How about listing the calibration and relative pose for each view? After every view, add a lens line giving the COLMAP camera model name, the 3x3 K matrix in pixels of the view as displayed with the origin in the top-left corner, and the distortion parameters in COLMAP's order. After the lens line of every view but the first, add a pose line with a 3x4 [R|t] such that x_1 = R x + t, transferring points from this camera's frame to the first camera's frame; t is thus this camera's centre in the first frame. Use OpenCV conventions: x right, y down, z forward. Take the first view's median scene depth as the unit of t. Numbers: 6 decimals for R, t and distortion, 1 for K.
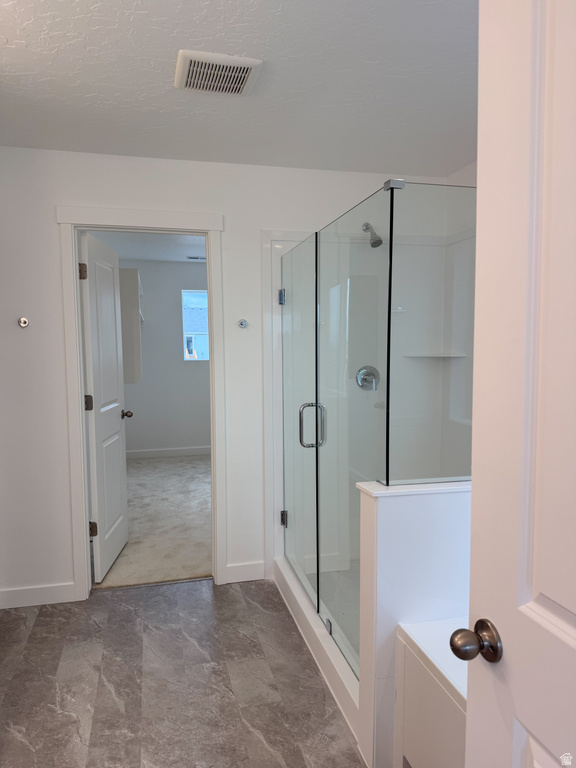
lens RADIAL K [[540.9, 0, 286.9], [0, 540.9, 386.4], [0, 0, 1]] dist [-0.006220, -0.005196]
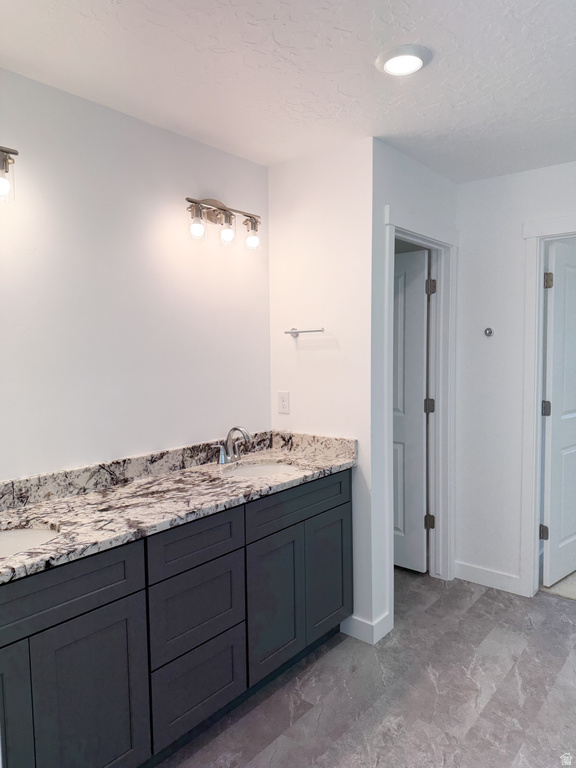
lens RADIAL K [[540.9, 0, 288.5], [0, 540.9, 382.9], [0, 0, 1]] dist [-0.006220, -0.005196]
pose [[0.603524, 0.055794, -0.795390, 0.182051], [-0.060713, 0.997868, 0.023930, -0.015341], [0.795030, 0.033848, 0.605625, -0.011633]]
